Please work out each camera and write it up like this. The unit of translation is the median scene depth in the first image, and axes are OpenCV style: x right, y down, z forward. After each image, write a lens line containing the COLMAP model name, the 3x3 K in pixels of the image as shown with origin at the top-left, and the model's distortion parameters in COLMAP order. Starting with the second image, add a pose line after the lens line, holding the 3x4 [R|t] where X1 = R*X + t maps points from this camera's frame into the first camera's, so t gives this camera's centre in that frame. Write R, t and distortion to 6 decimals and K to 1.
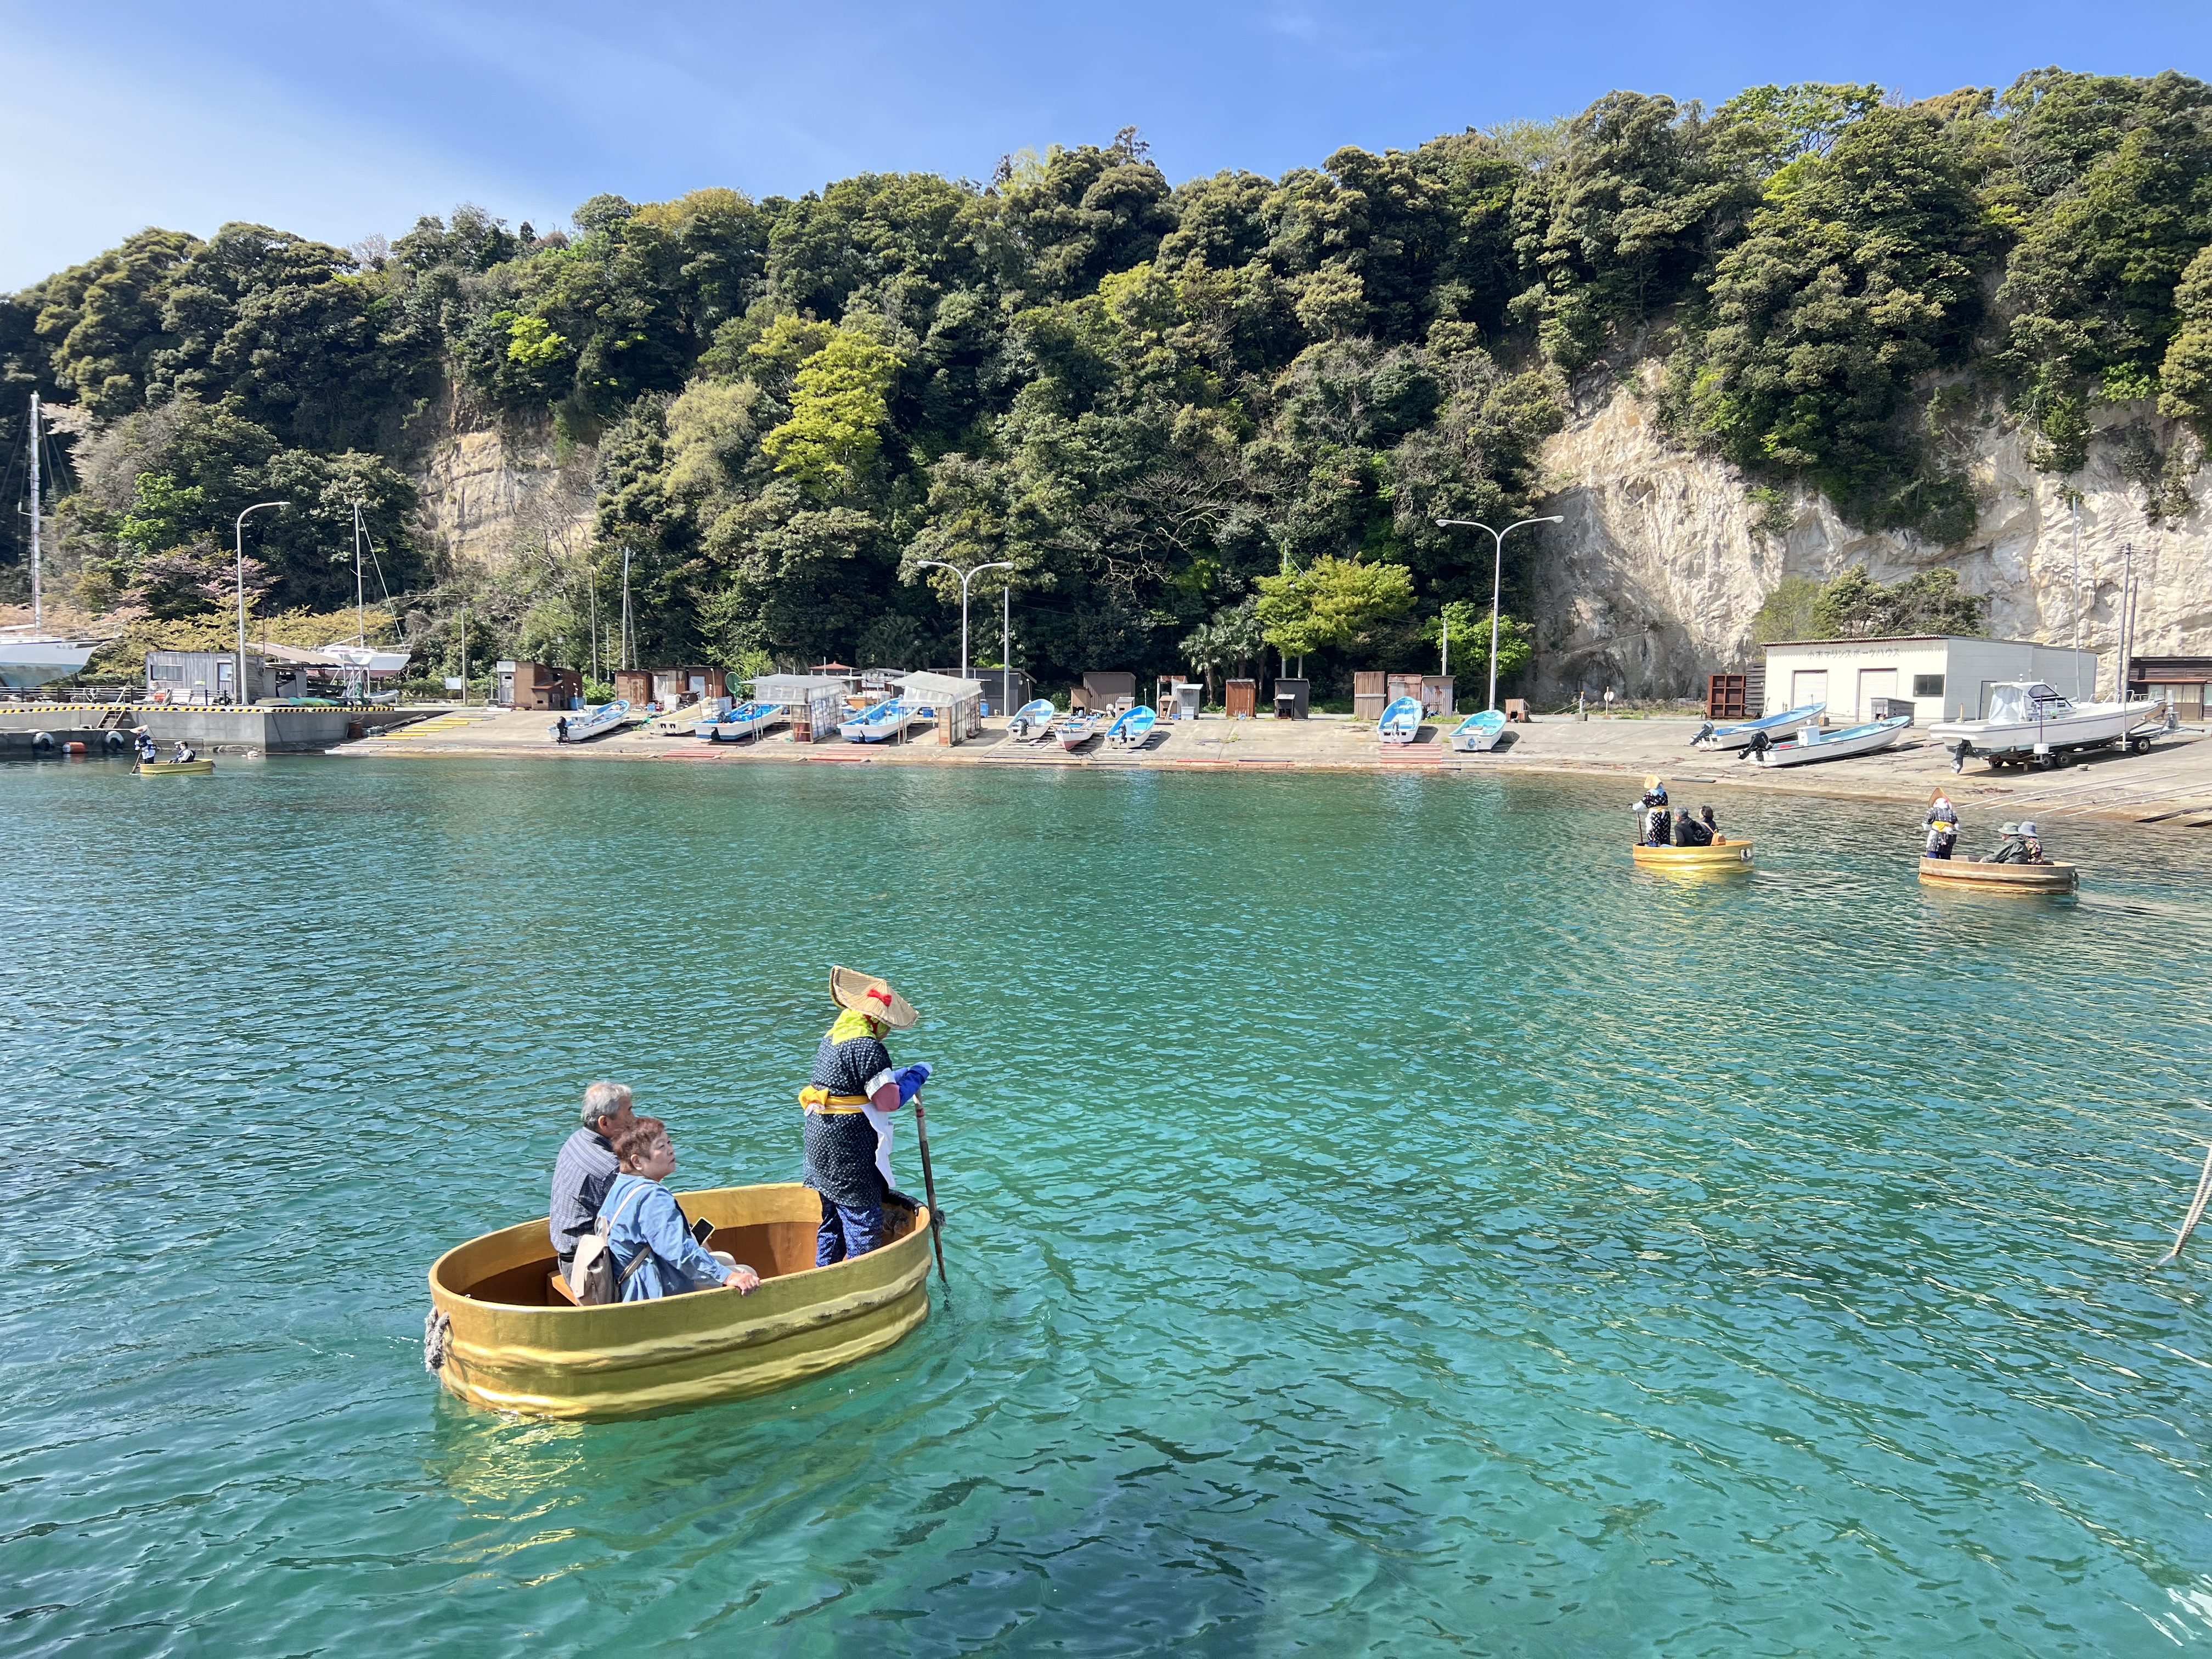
lens RADIAL K [[1652.4, 0, 1126.3], [0, 1652.4, 841.5], [0, 0, 1]] dist [0.032198, -0.036241]
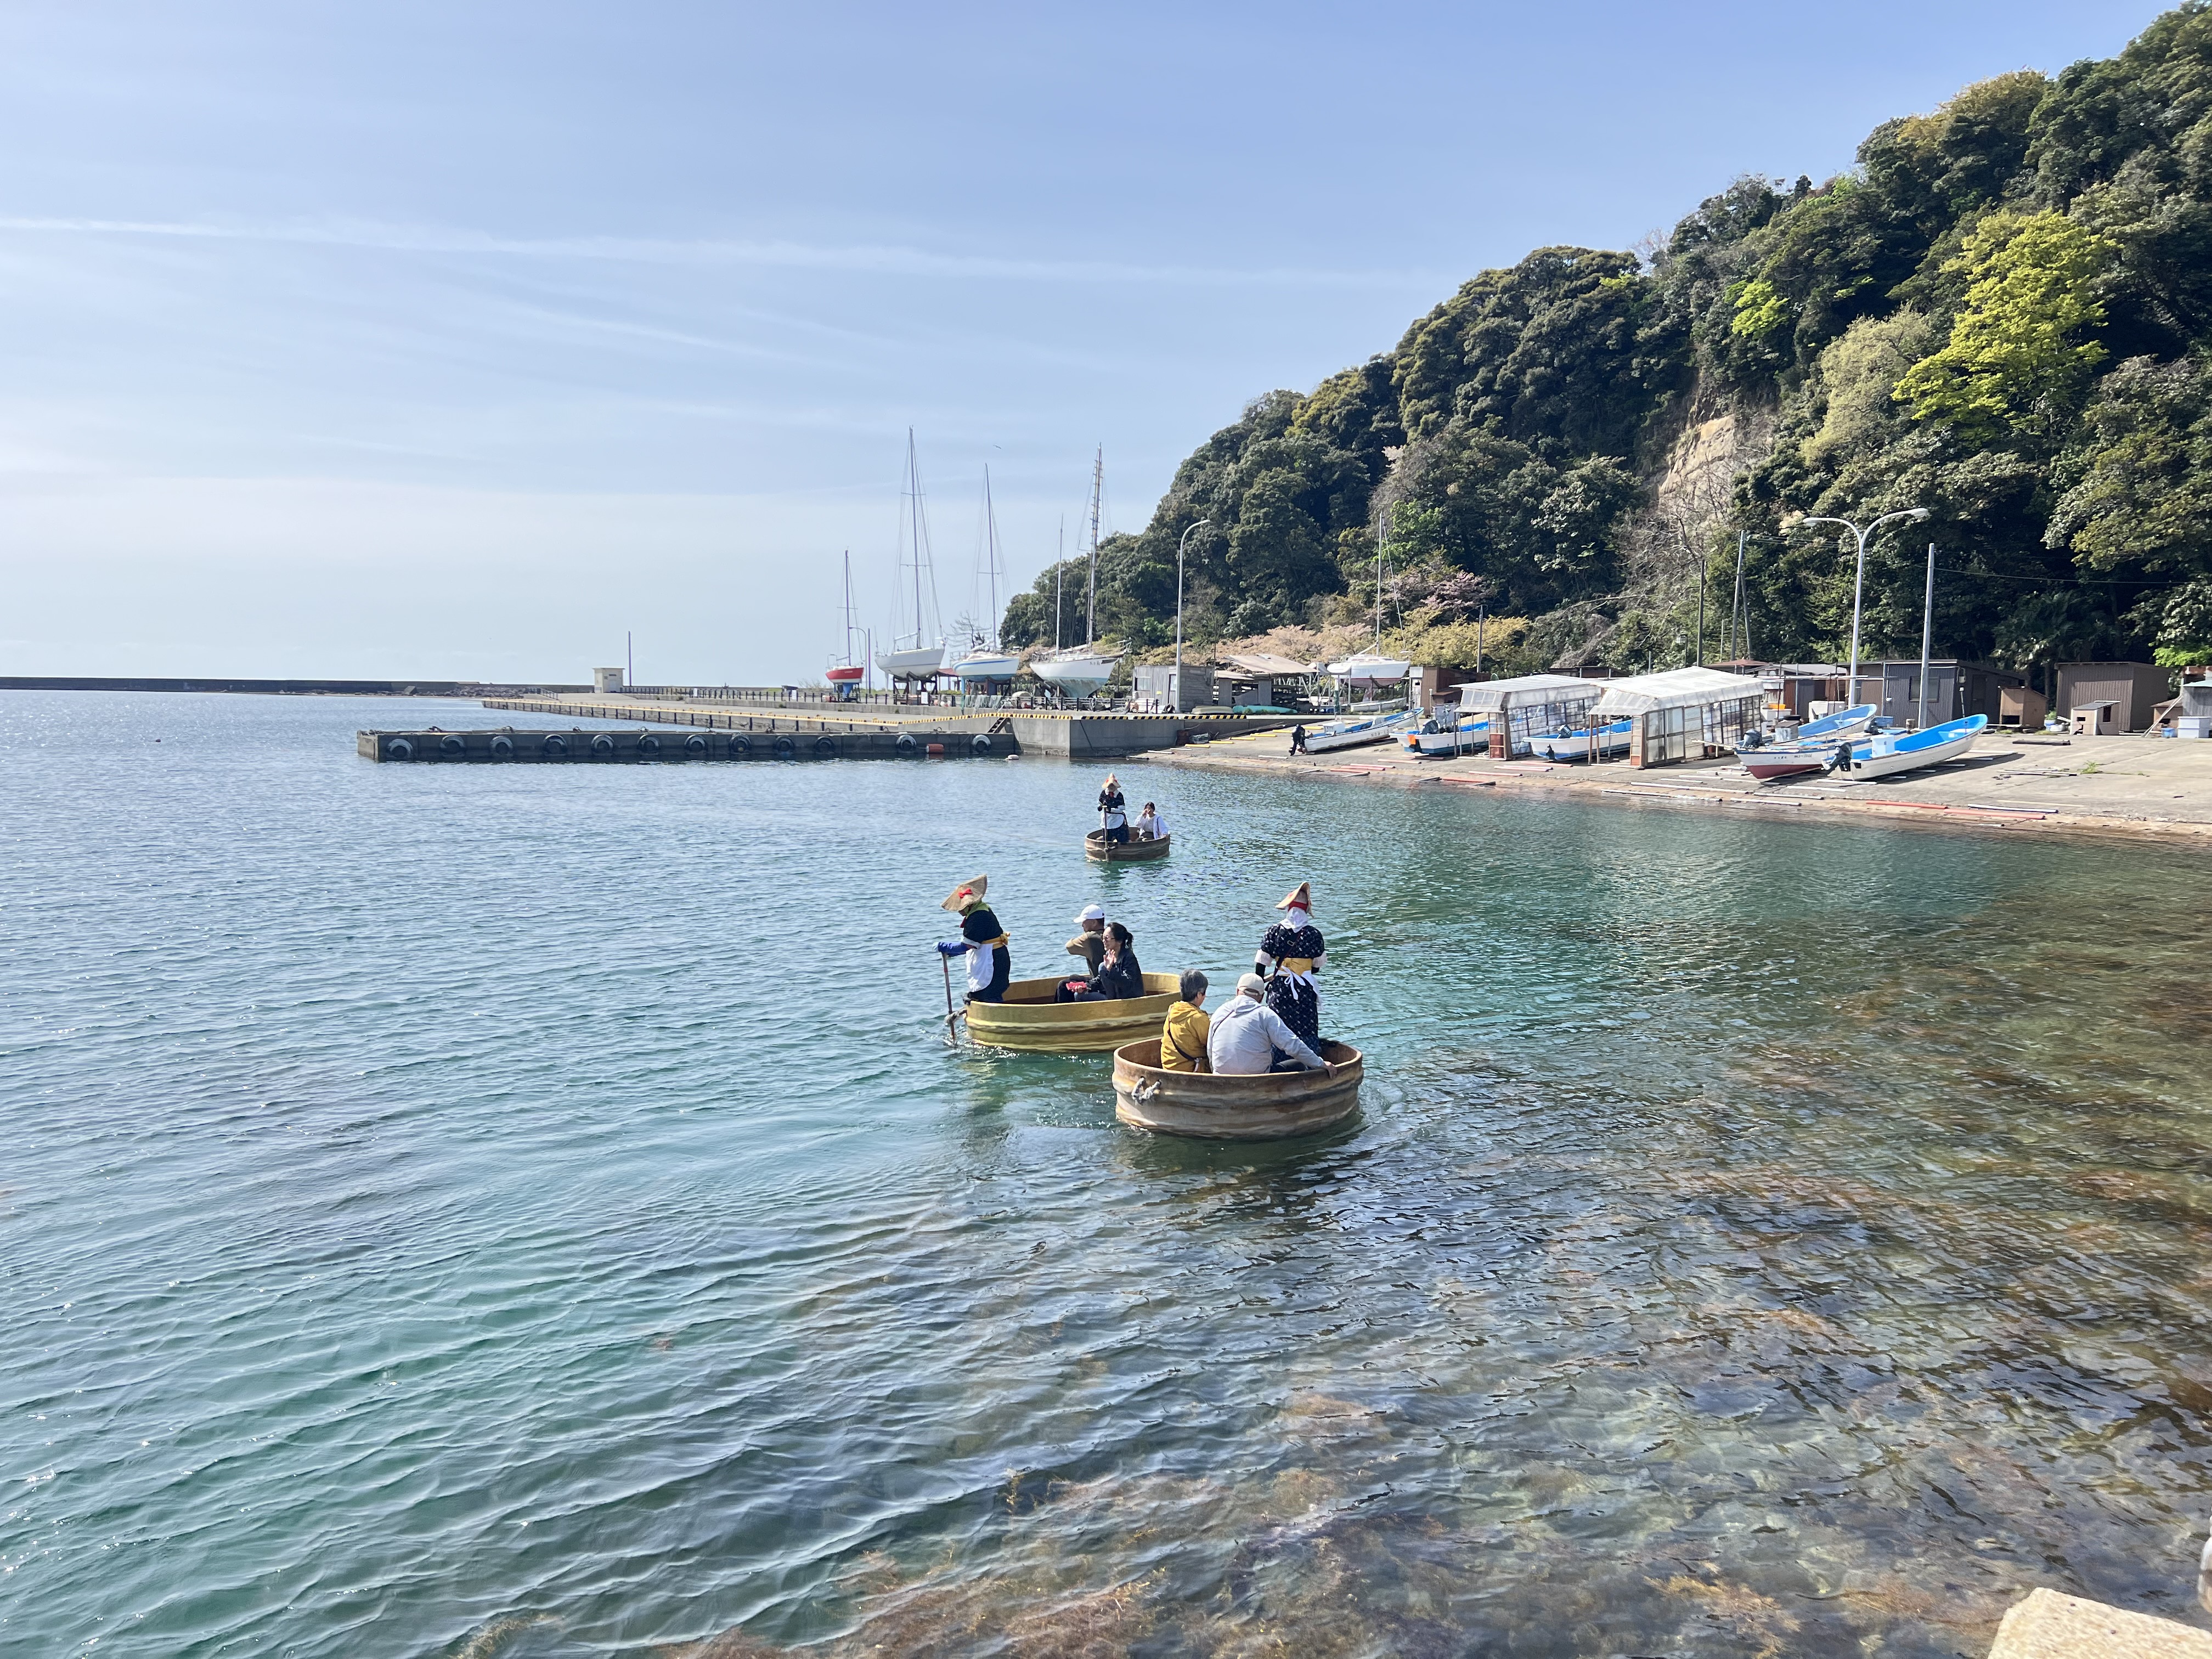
lens RADIAL K [[1652.4, 0, 1088.1], [0, 1652.4, 841.8], [0, 0, 1]] dist [0.032198, -0.036241]
pose [[0.604941, 0.065913, -0.793538, 0.184863], [-0.069180, 0.997150, 0.030088, -0.017880], [0.793260, 0.036696, 0.607777, 0.207164]]
